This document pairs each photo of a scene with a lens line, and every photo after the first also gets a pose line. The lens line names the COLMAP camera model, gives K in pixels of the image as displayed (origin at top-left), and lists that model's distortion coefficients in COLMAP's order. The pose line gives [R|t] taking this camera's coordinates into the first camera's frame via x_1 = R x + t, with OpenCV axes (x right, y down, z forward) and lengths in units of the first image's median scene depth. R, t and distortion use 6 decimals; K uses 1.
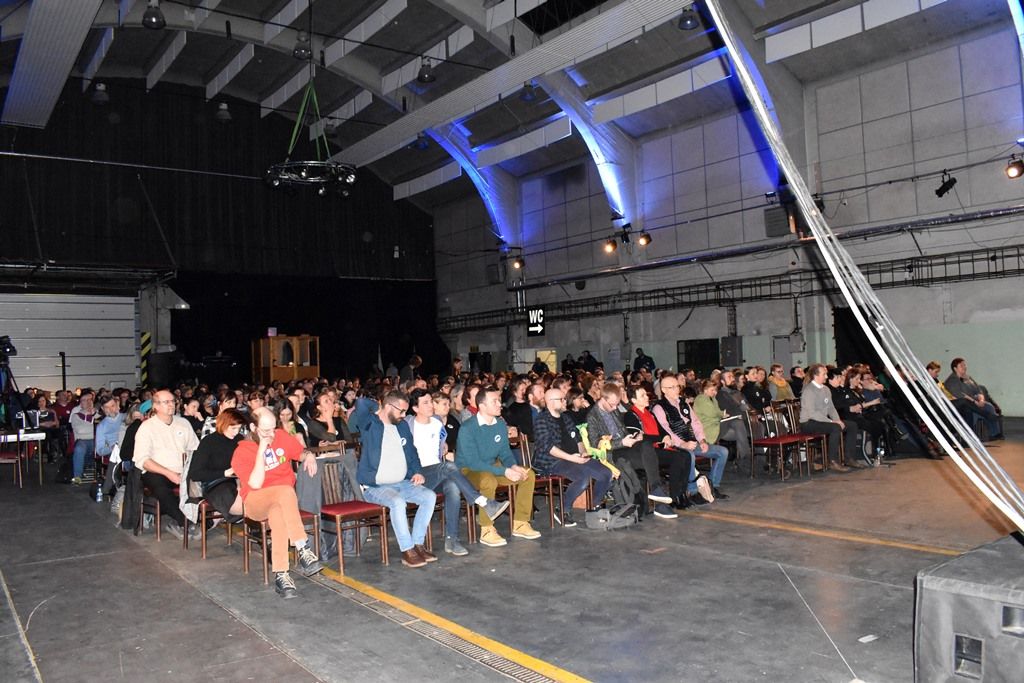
lens RADIAL K [[799.9, 0, 512.0], [0, 799.9, 341.5], [0, 0, 1]] dist [-0.100514, 0.001380]
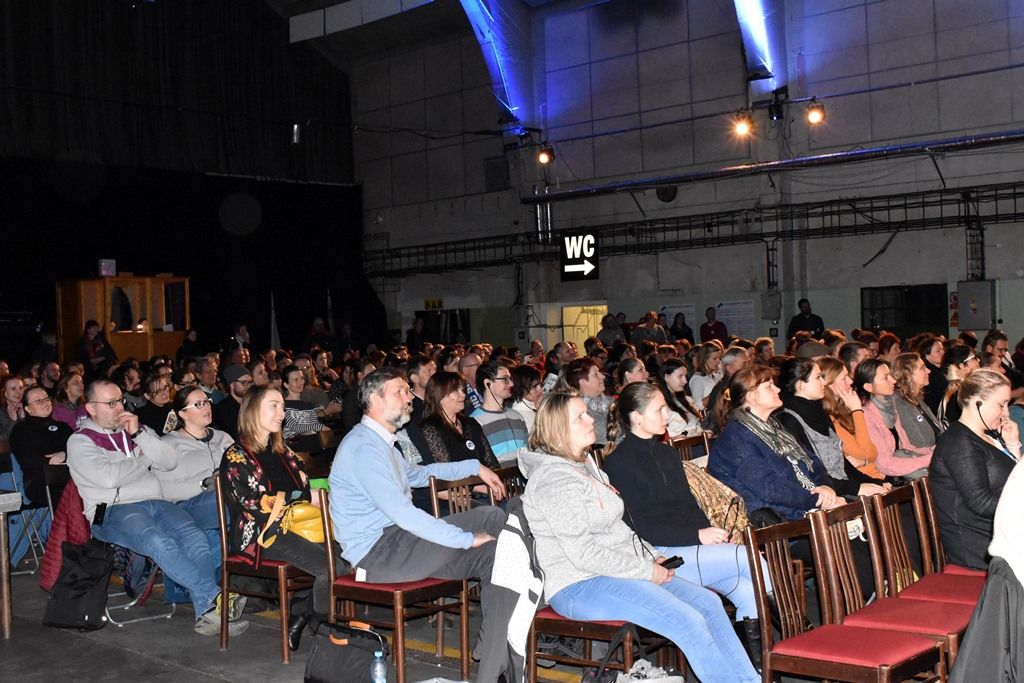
lens RADIAL K [[1176.7, 0, 512.0], [0, 1176.7, 341.5], [0, 0, 1]] dist [-0.082523, 0.017536]
pose [[0.979964, 0.000942, 0.199172, -0.197222], [-0.006746, 0.999572, 0.028461, 0.014200], [-0.199060, -0.029234, 0.979551, 0.176660]]
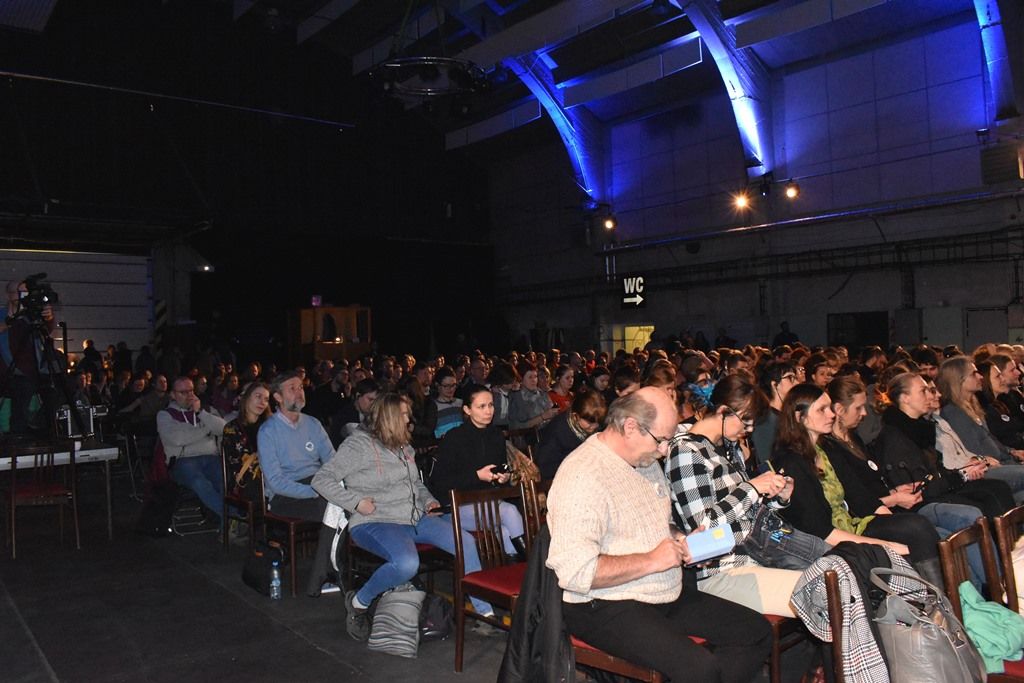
lens RADIAL K [[799.9, 0, 512.0], [0, 799.9, 341.5], [0, 0, 1]] dist [-0.100514, 0.001380]
pose [[0.999127, 0.007689, 0.041052, -0.137700], [-0.008534, 0.999754, 0.020448, 0.012173], [-0.040885, -0.020780, 0.998948, 0.173053]]
